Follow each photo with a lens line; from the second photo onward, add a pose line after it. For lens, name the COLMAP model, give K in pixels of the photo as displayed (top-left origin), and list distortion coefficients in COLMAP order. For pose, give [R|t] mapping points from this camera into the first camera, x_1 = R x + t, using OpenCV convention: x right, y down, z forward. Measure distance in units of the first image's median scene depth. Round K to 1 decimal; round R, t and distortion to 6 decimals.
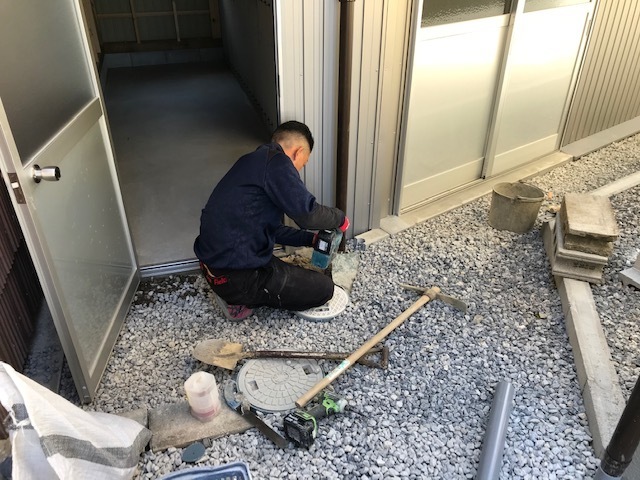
lens RADIAL K [[515.7, 0, 320.0], [0, 515.7, 240.0], [0, 0, 1]] dist [0.013311, -0.003902]
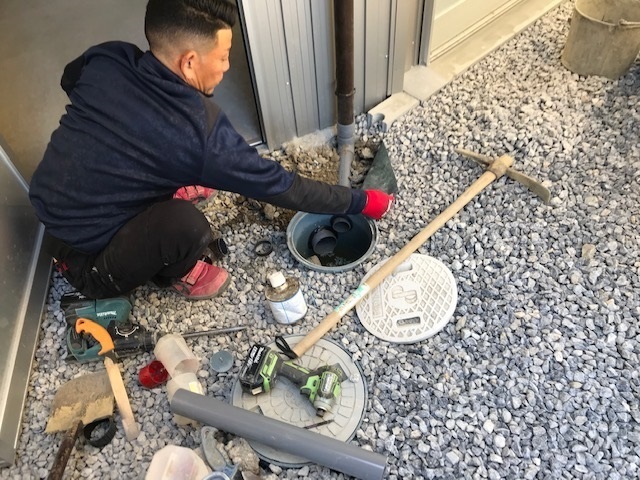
lens RADIAL K [[515.7, 0, 320.0], [0, 515.7, 240.0], [0, 0, 1]] dist [0.013311, -0.003902]
pose [[0.992618, -0.120033, 0.017349, -0.027604], [0.106576, 0.931576, 0.347574, -0.094040], [-0.057882, -0.343159, 0.937492, 0.335083]]
